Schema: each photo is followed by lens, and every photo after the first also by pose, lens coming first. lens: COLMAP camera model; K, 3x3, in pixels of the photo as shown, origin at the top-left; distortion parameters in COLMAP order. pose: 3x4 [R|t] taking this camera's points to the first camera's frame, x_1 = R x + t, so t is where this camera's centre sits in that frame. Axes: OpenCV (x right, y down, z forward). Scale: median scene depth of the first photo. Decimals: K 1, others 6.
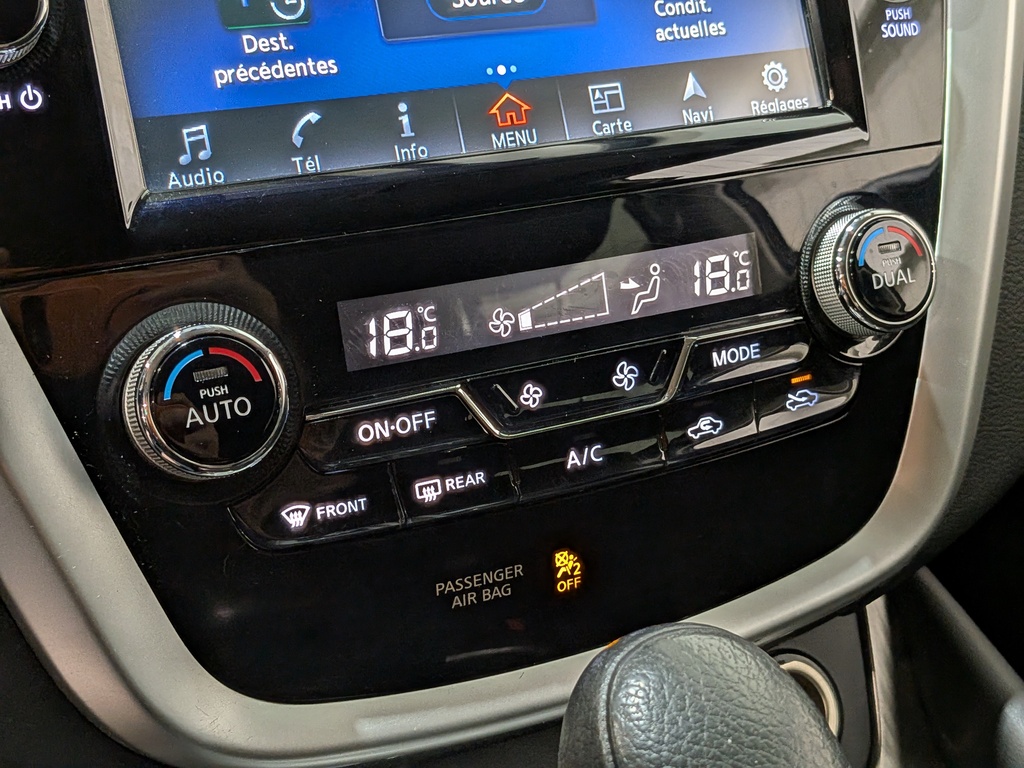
lens RADIAL K [[1500.1, 0, 513.7], [0, 1500.1, 375.2], [0, 0, 1]] dist [0.045846, 0.000000]
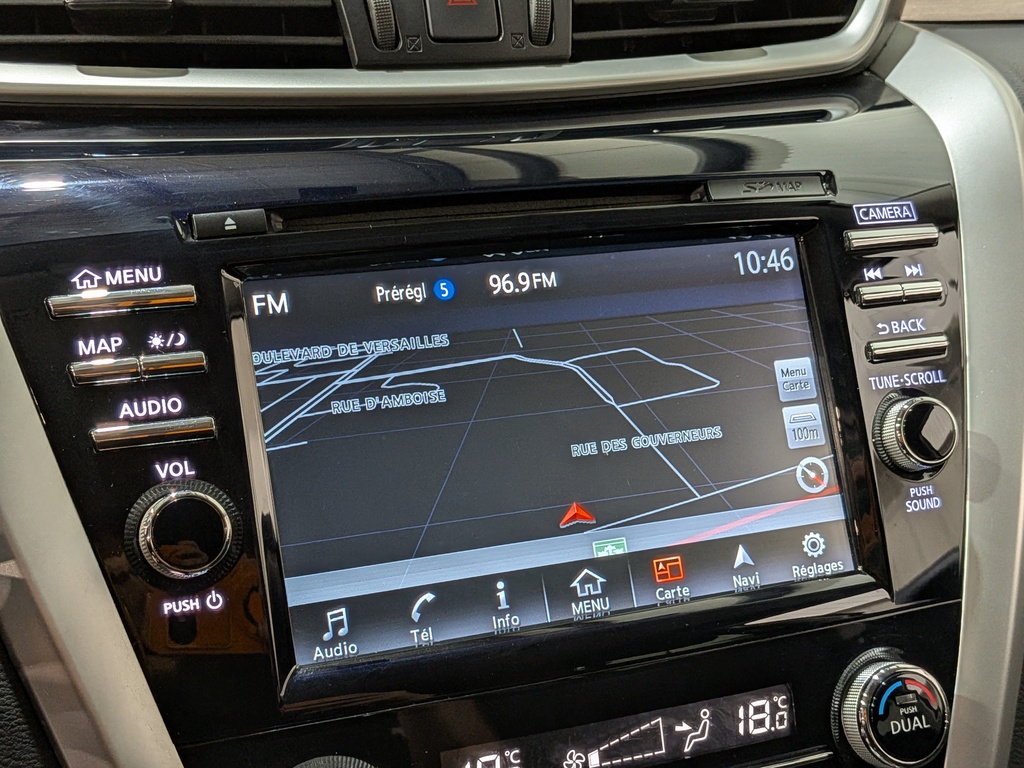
lens RADIAL K [[1518.3, 0, 525.3], [0, 1518.3, 417.3], [0, 0, 1]] dist [0.059754, 0.000000]
pose [[0.994770, 0.025897, -0.098803, 0.068241], [-0.035226, 0.994961, -0.093874, -0.197489], [0.095874, 0.096864, 0.990669, -0.270178]]
